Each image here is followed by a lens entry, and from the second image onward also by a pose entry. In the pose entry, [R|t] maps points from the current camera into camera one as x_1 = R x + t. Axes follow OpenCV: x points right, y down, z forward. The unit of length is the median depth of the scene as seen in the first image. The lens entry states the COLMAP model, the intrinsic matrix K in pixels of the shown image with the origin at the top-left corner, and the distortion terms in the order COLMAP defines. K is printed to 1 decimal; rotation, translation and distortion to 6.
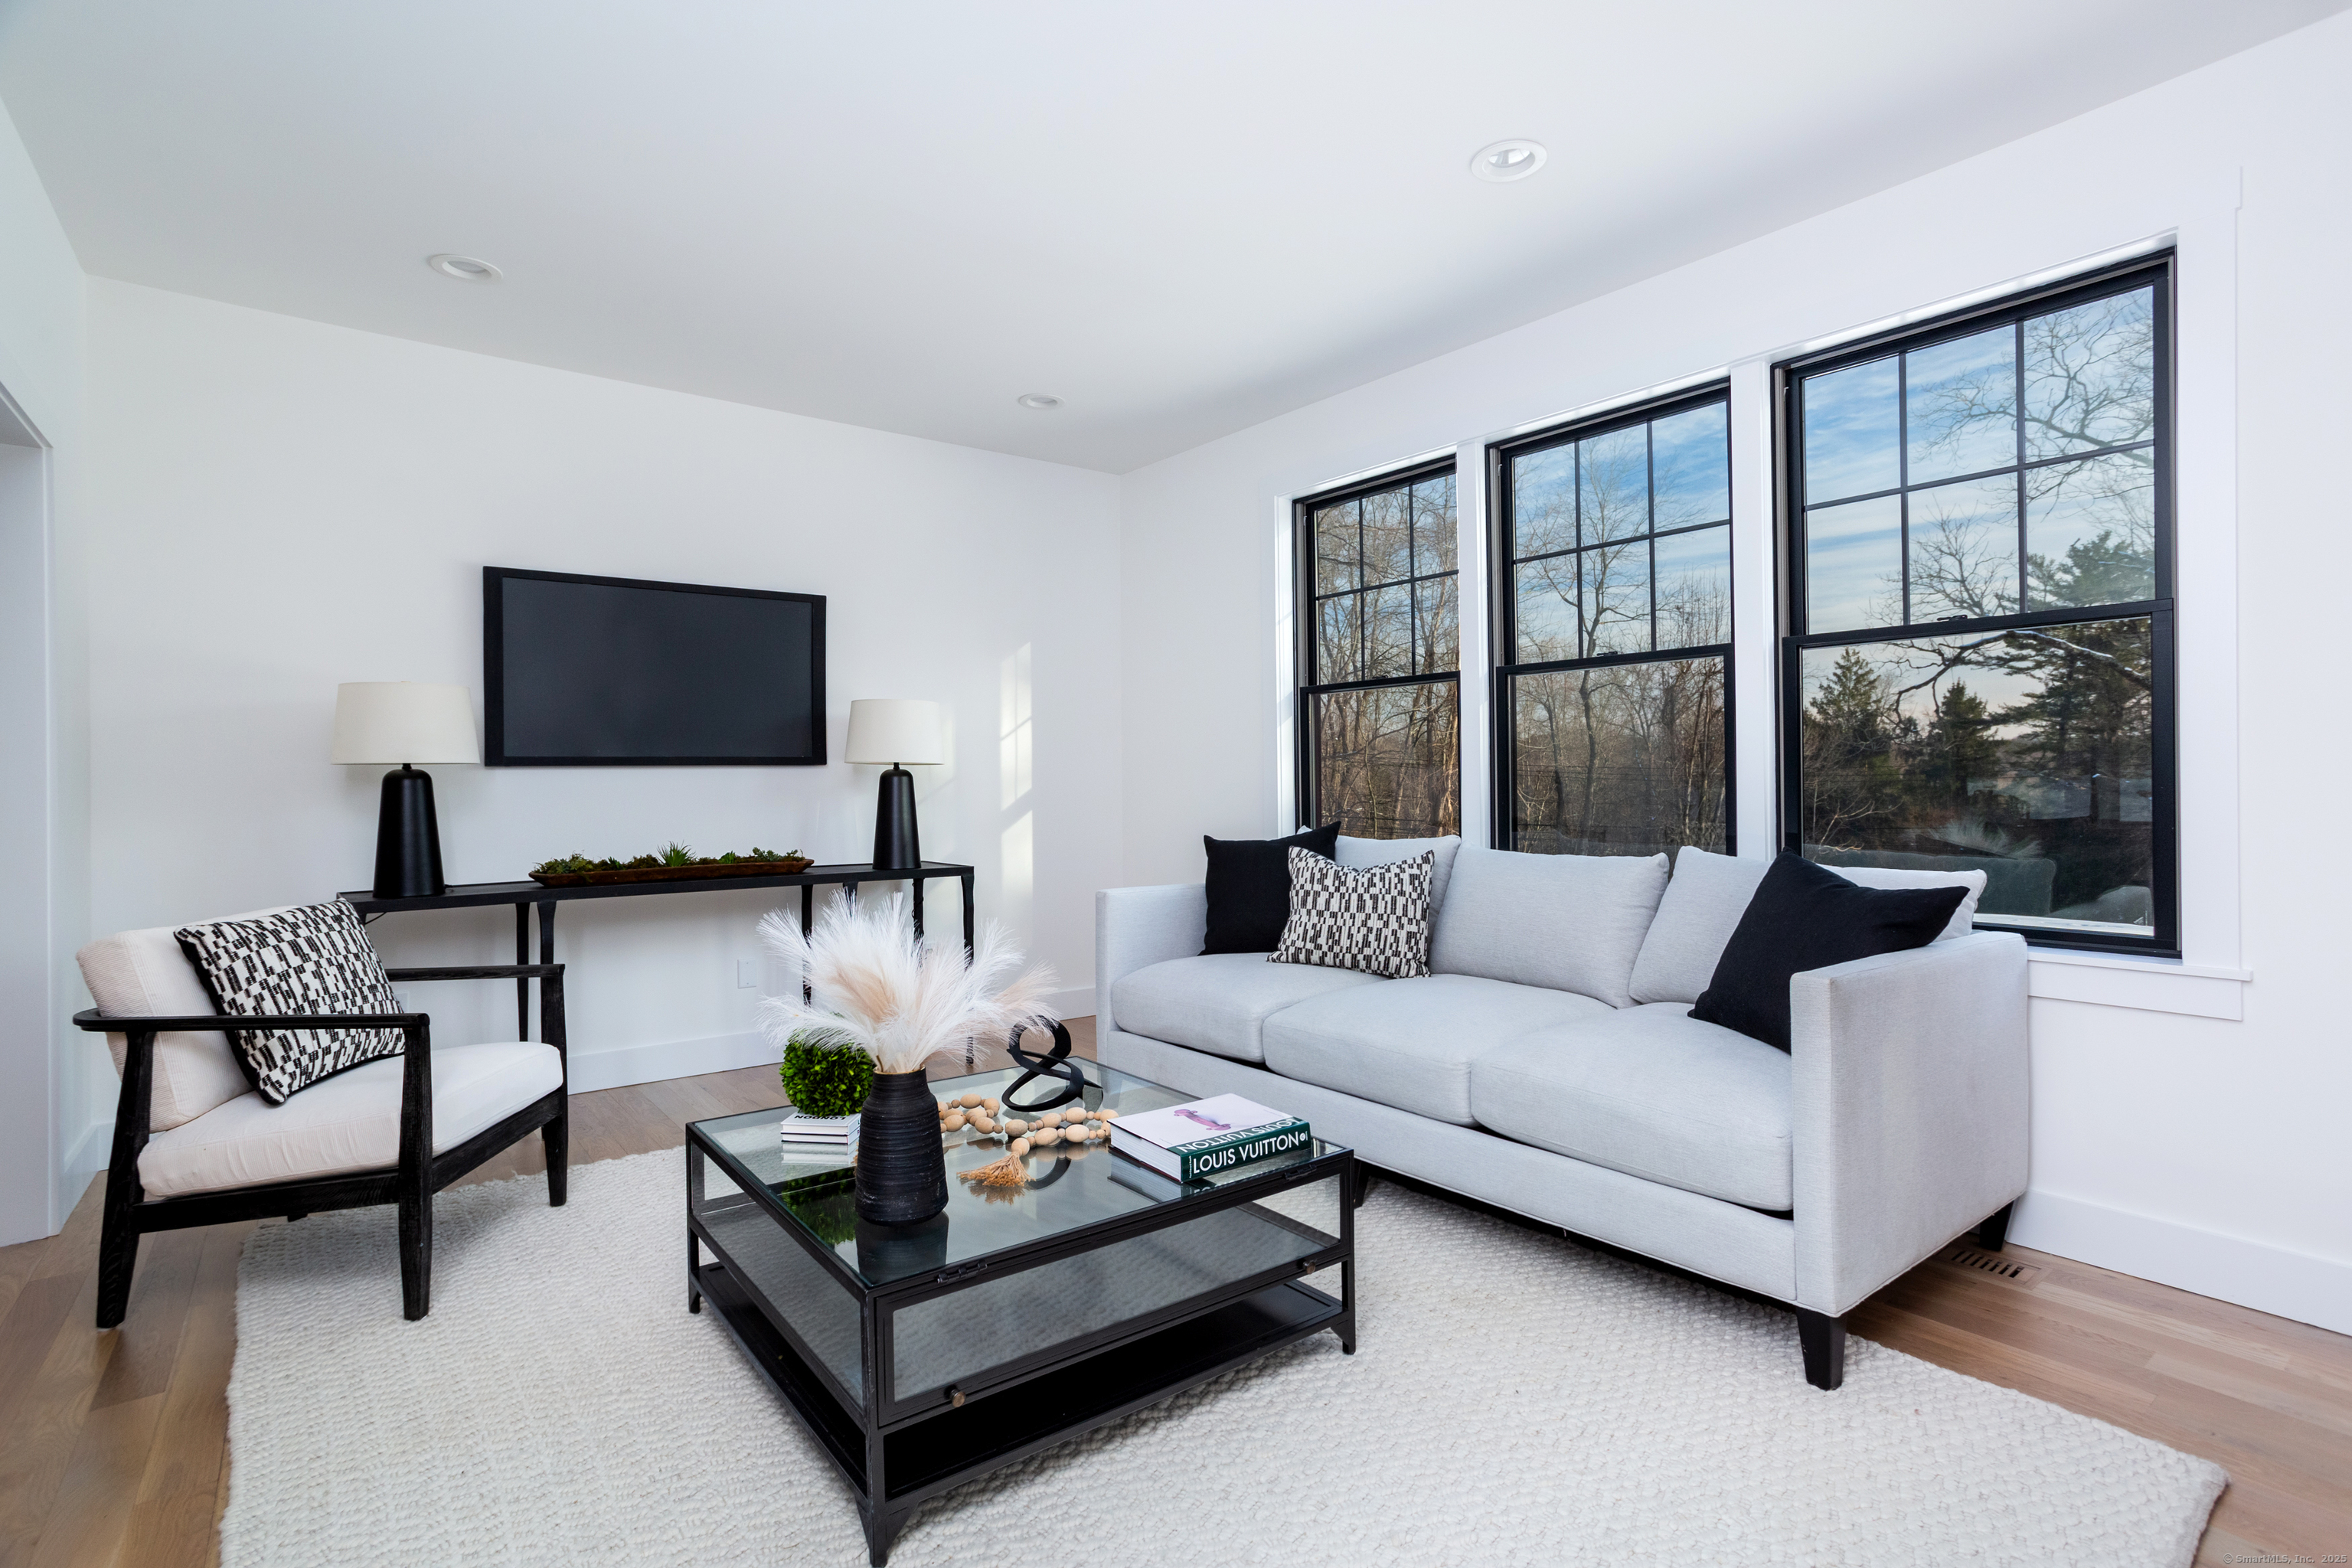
lens RADIAL K [[1118.9, 0, 1176.0], [0, 1118.9, 784.0], [0, 0, 1]] dist [-0.050046, 0.000169]
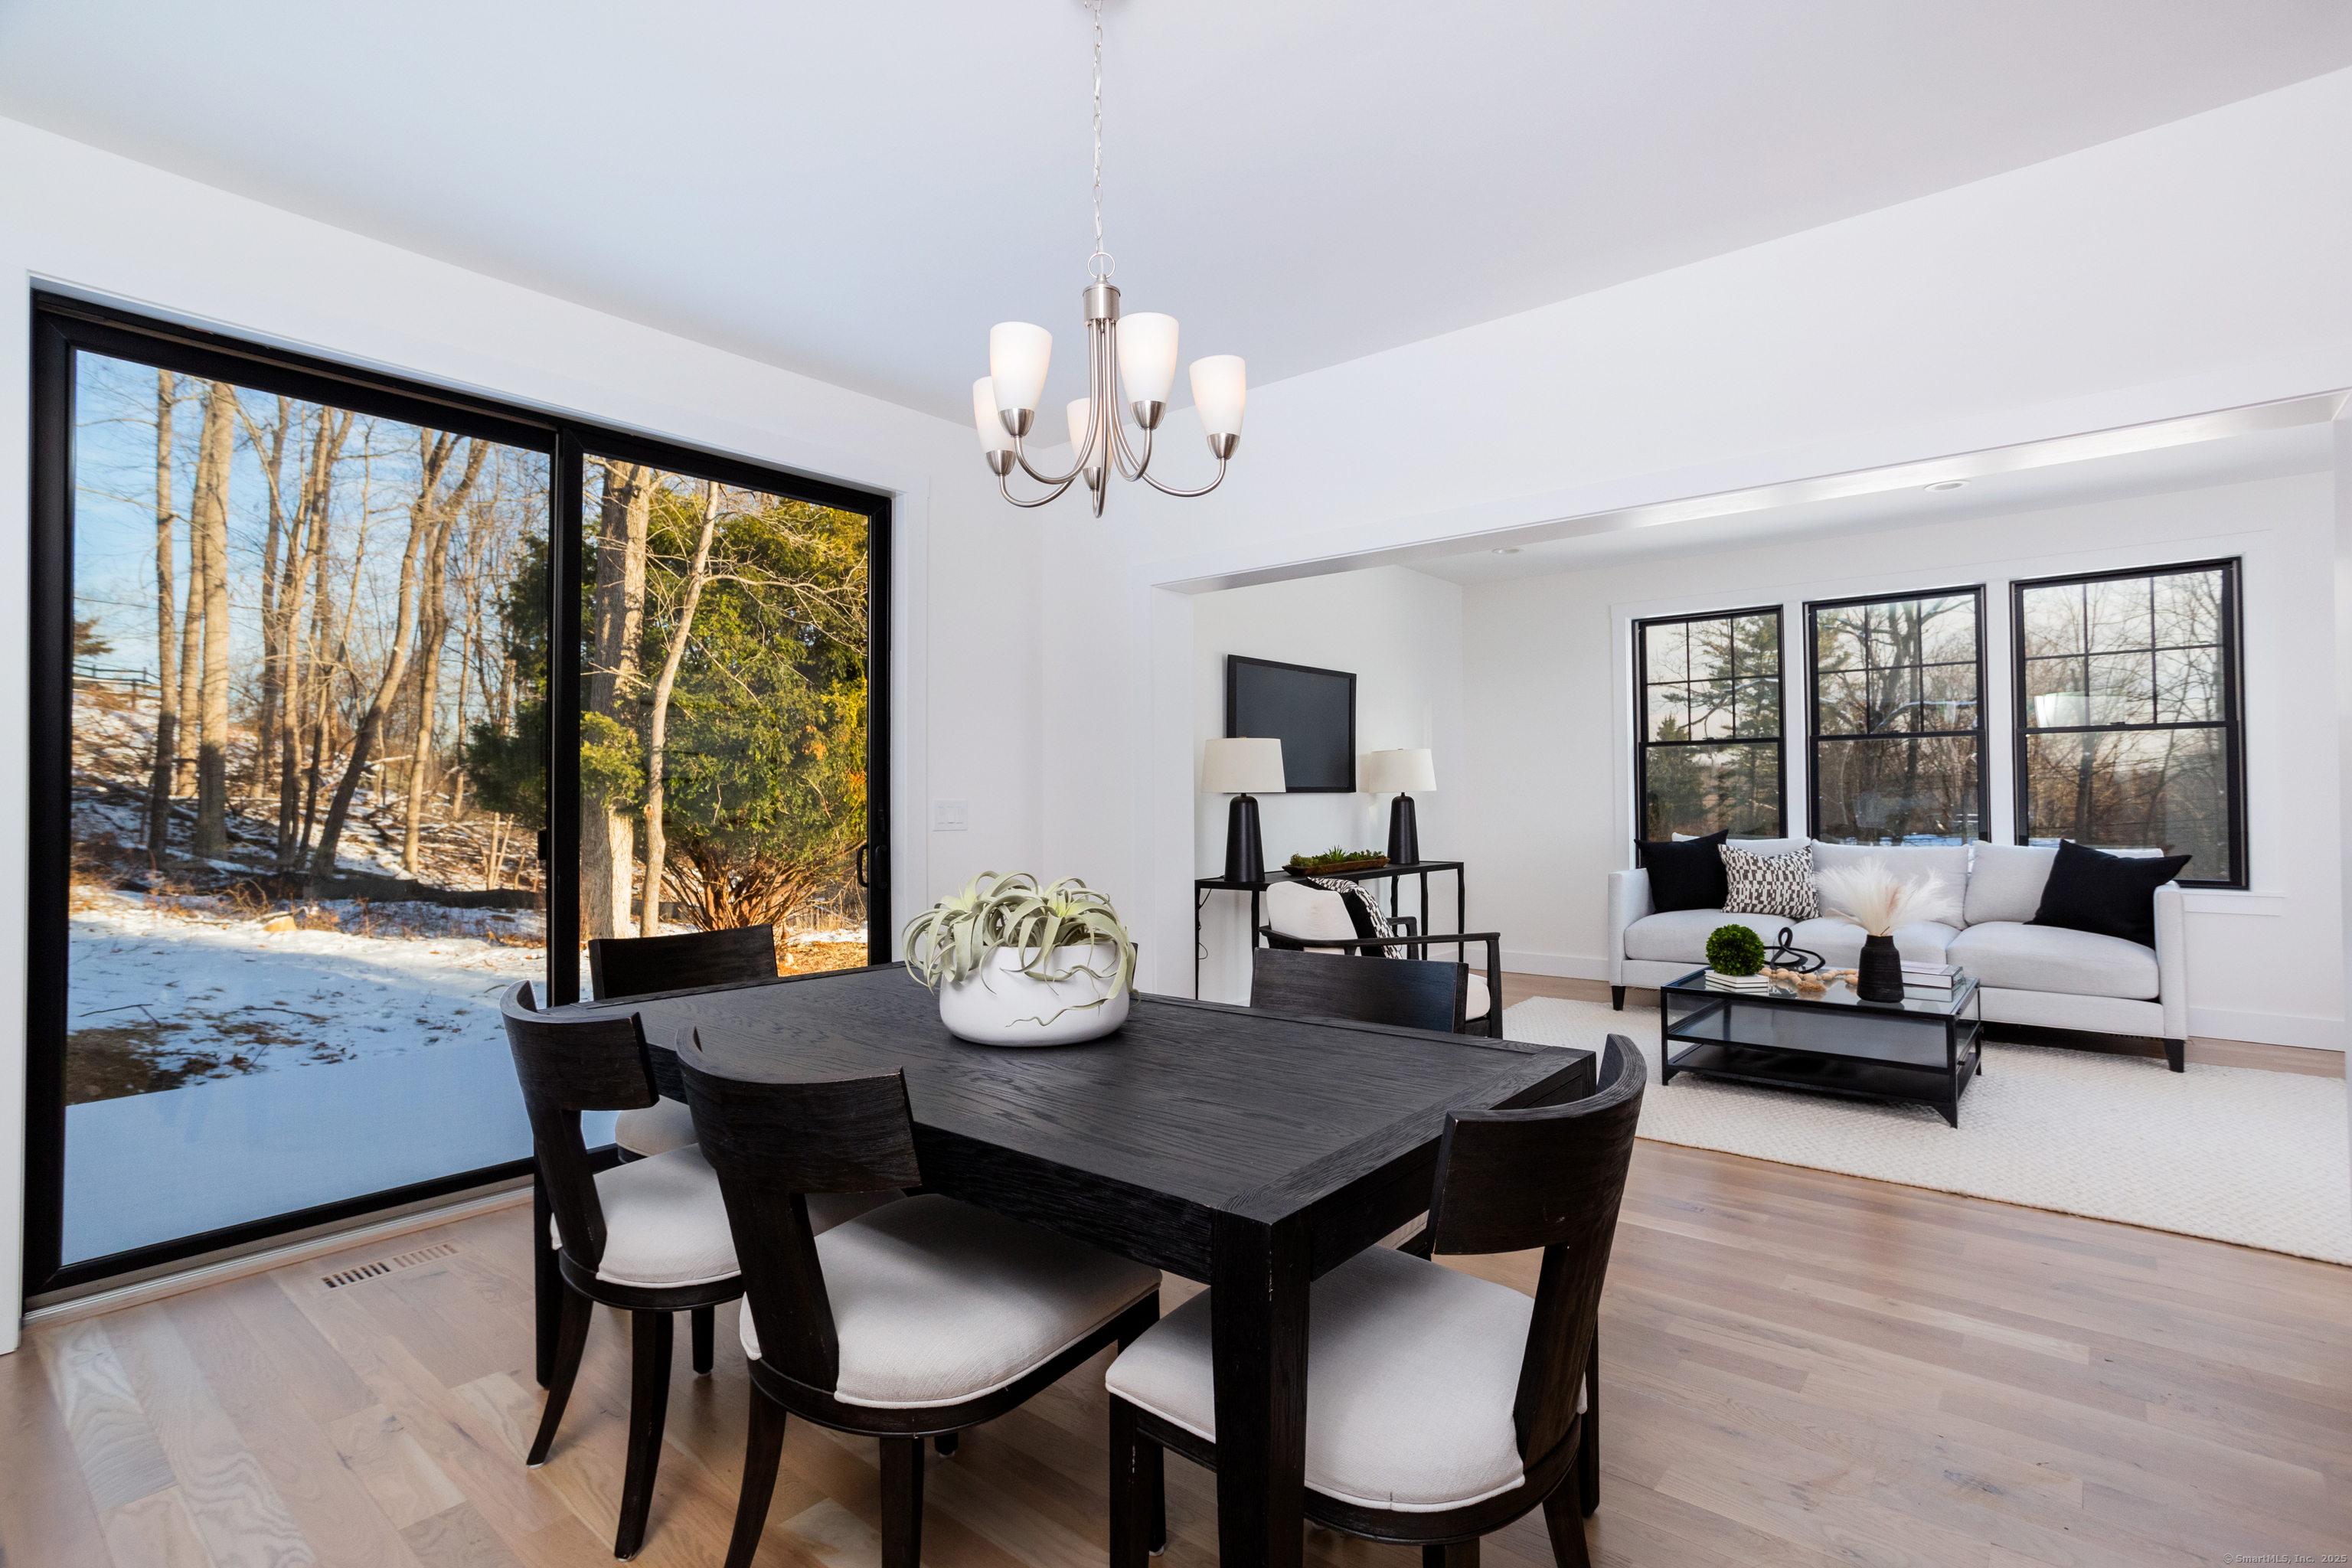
lens RADIAL K [[1139.5, 0, 1177.5], [0, 1139.5, 774.4], [0, 0, 1]] dist [0.001649, 0.000688]
pose [[0.965682, 0.006451, 0.259648, -0.930046], [-0.000127, 0.999703, -0.024366, -0.004891], [-0.259728, 0.023497, 0.965396, -0.351693]]
